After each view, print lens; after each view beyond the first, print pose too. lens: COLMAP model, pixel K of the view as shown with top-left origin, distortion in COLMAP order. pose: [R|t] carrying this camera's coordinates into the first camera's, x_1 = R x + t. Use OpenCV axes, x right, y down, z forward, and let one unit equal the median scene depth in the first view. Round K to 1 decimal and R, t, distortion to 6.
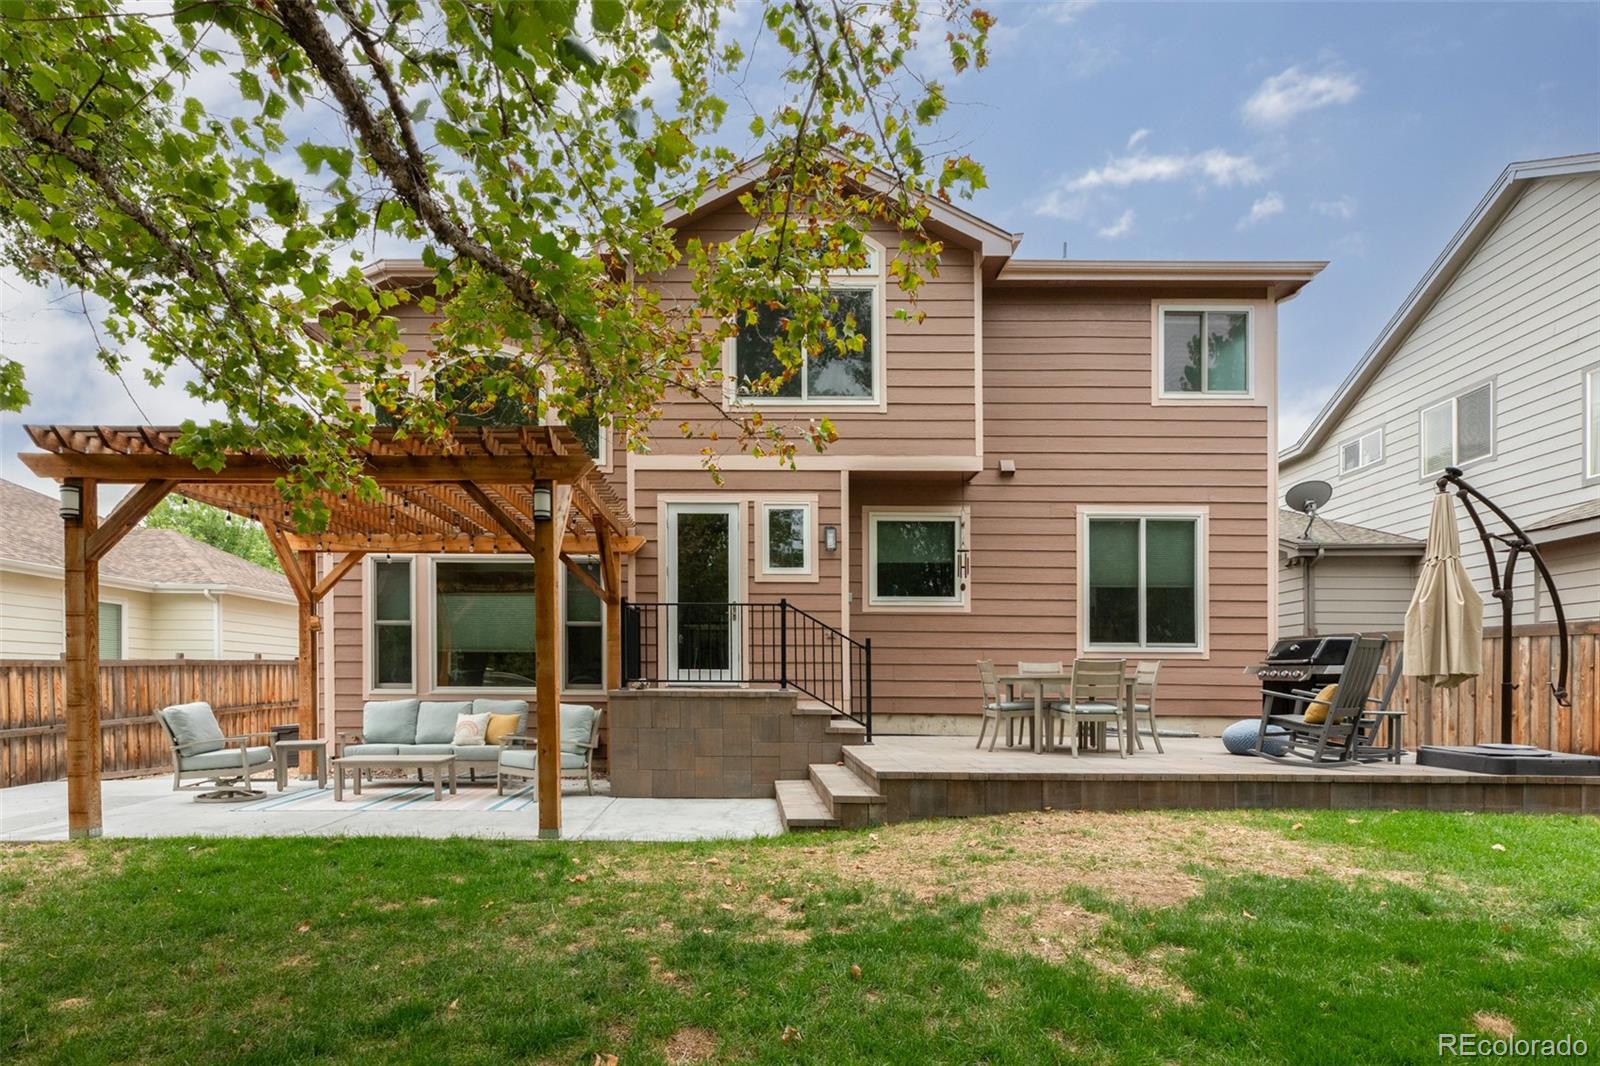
lens RADIAL K [[850.0, 0, 747.0], [0, 850.0, 673.6], [0, 0, 1]] dist [0.005344, 0.000767]
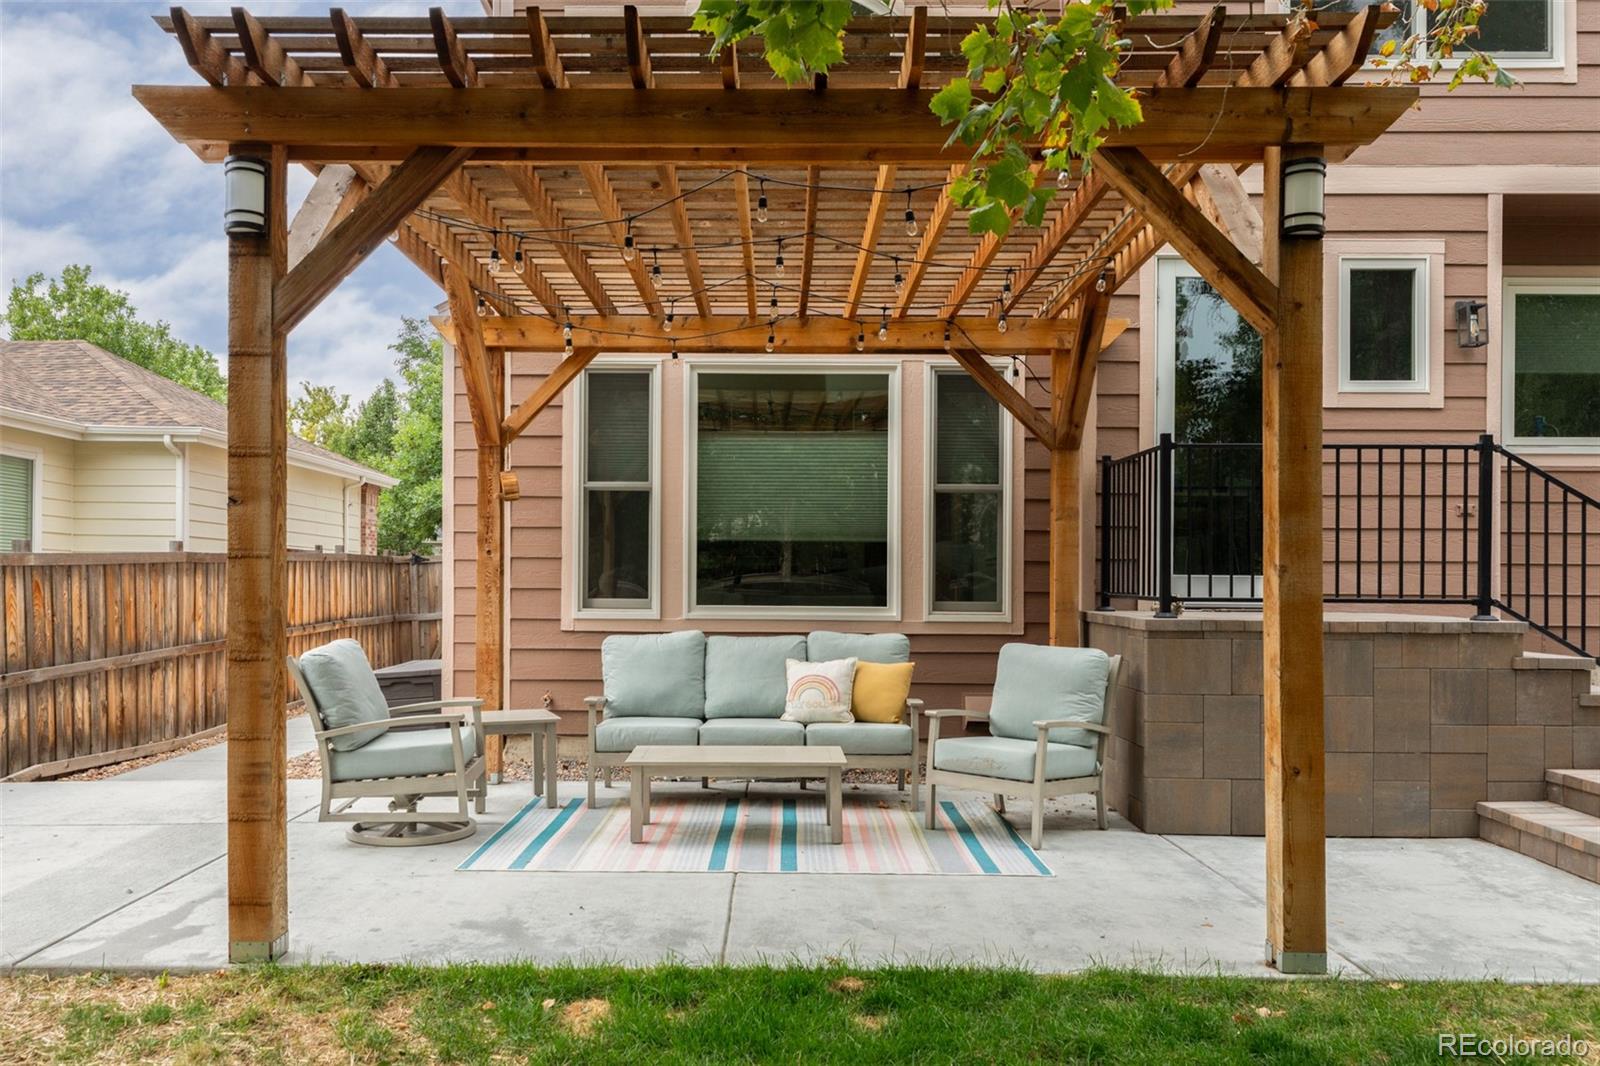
lens RADIAL K [[1247.4, 0, 772.9], [0, 1247.4, 574.4], [0, 0, 1]] dist [0.000793, -0.004100]
pose [[0.999600, 0.002528, -0.028171, -0.305985], [-0.002463, 0.999994, 0.002314, -0.006311], [0.028177, -0.002244, 0.999600, 0.223866]]
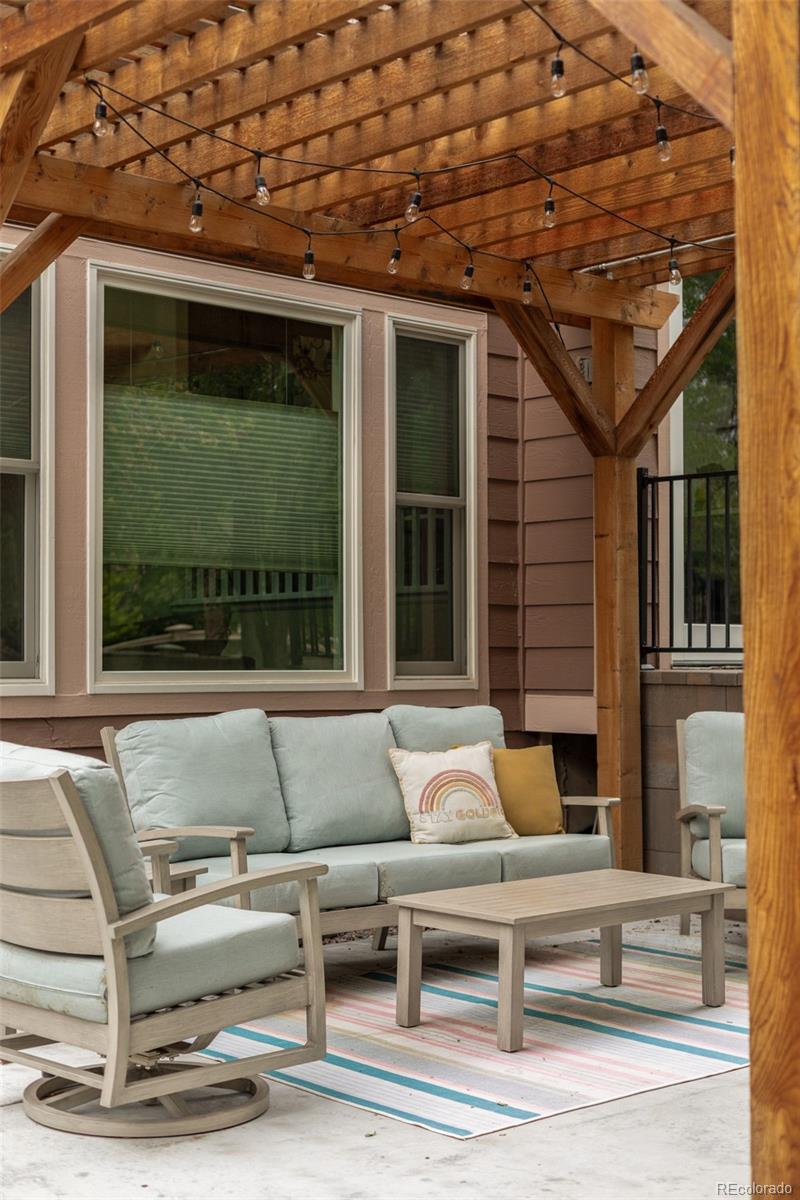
lens RADIAL K [[1725.7, 0, 400.0], [0, 1725.7, 600.0], [0, 0, 1]] dist [0.032902, -0.082387]
pose [[0.764878, 0.017039, 0.643950, -0.729054], [-0.005646, 0.999789, -0.019749, 0.001122], [-0.644151, 0.011469, 0.764813, 0.443030]]
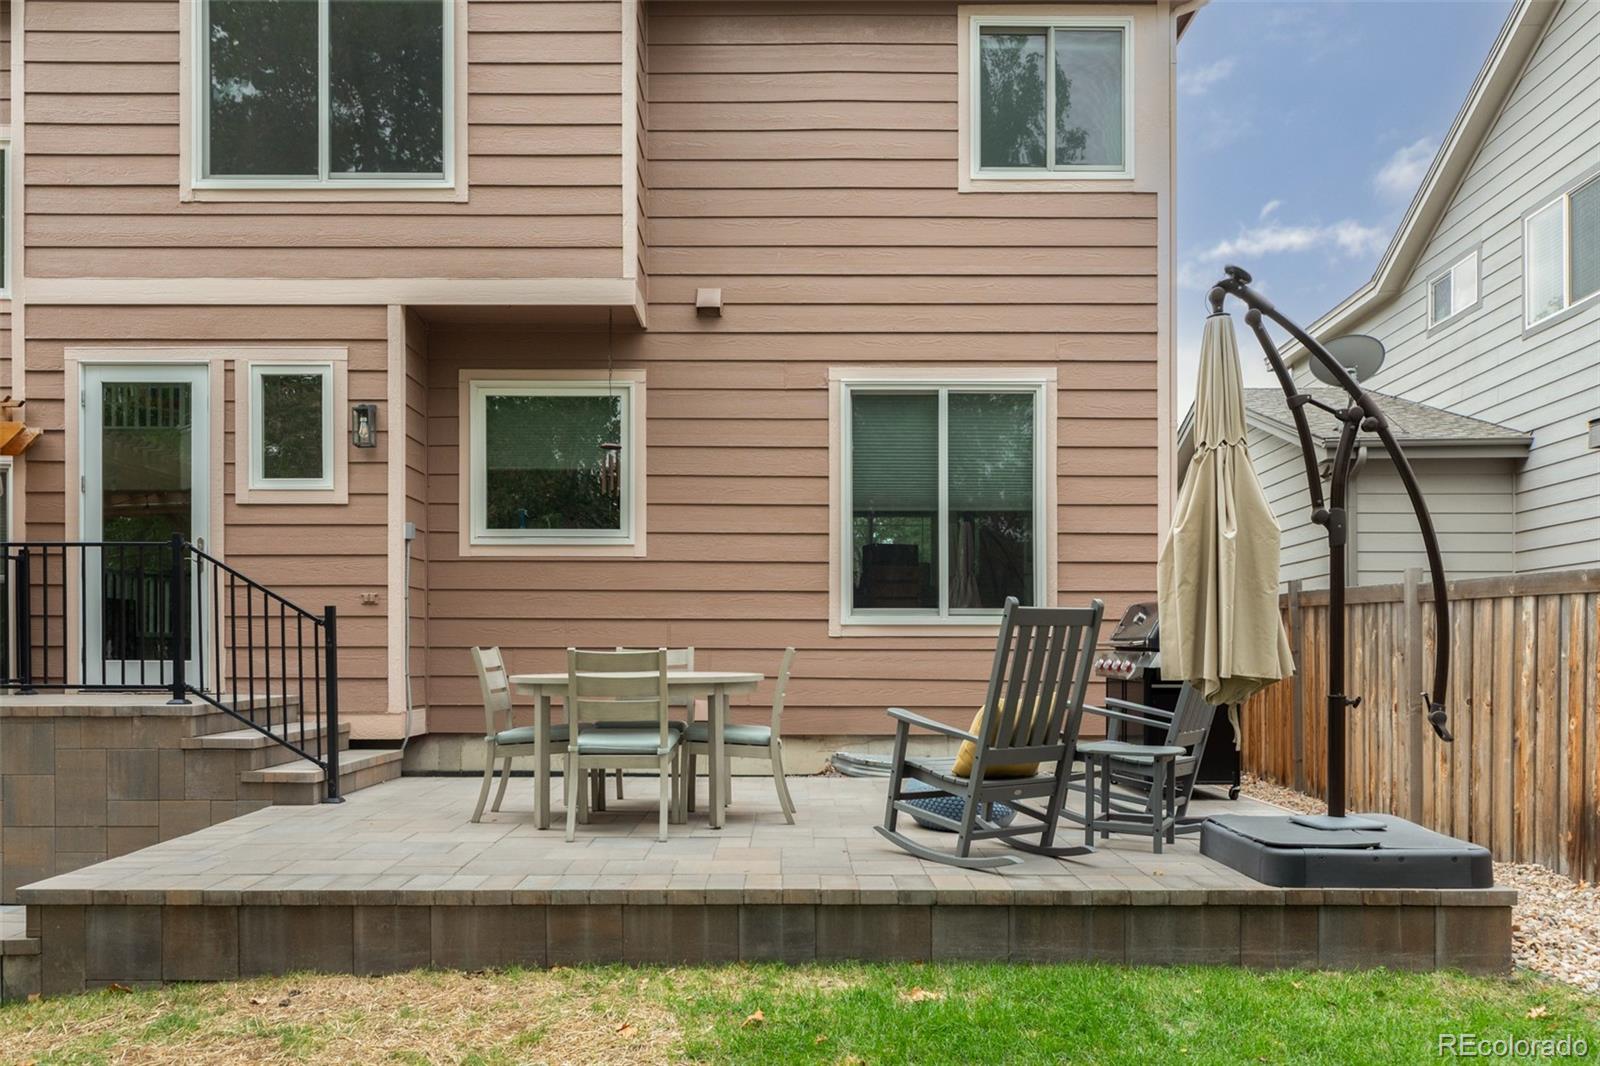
lens RADIAL K [[1232.4, 0, 798.9], [0, 1232.4, 640.9], [0, 0, 1]] dist [0.005987, 0.000542]
pose [[0.999917, -0.006063, 0.011344, 0.369930], [0.006088, 0.999979, -0.002219, -0.013395], [-0.011330, 0.002288, 0.999933, 0.183280]]
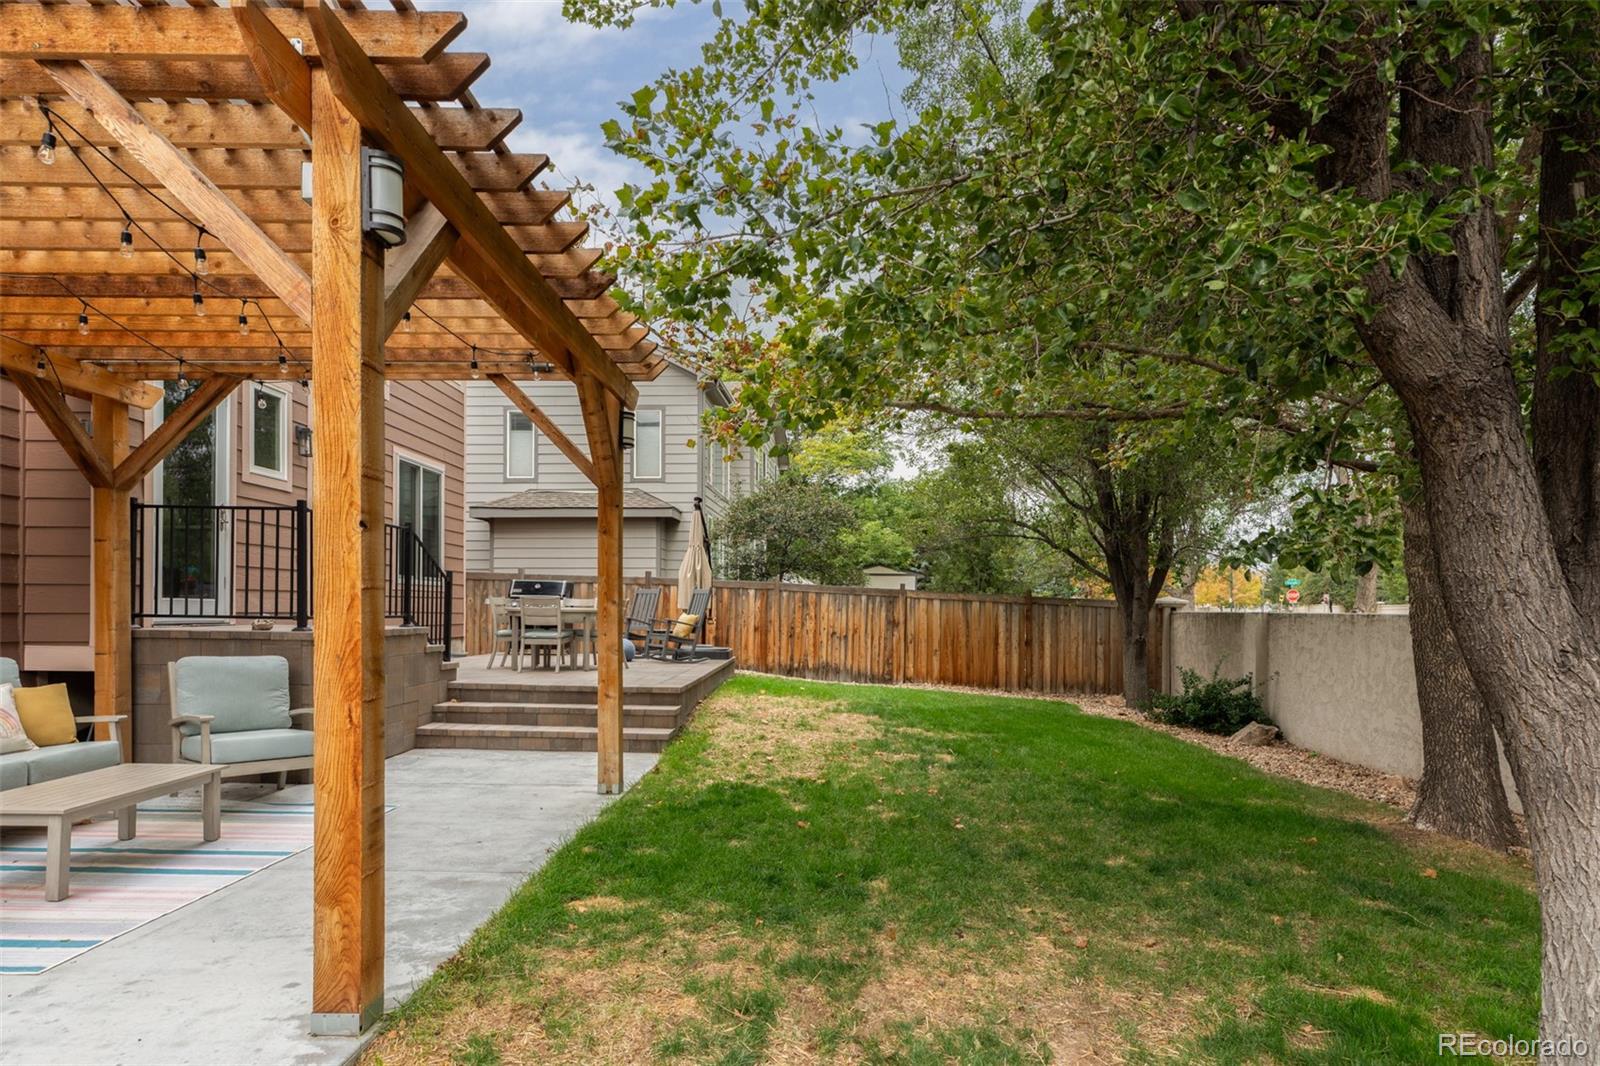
lens RADIAL K [[877.9, 0, 803.4], [0, 877.9, 610.4], [0, 0, 1]] dist [0.005219, 0.001450]
pose [[0.039074, -0.006424, 0.999216, -0.739403], [-0.016694, 0.999836, 0.007080, -0.008626], [-0.999097, -0.016957, 0.038961, 0.478823]]
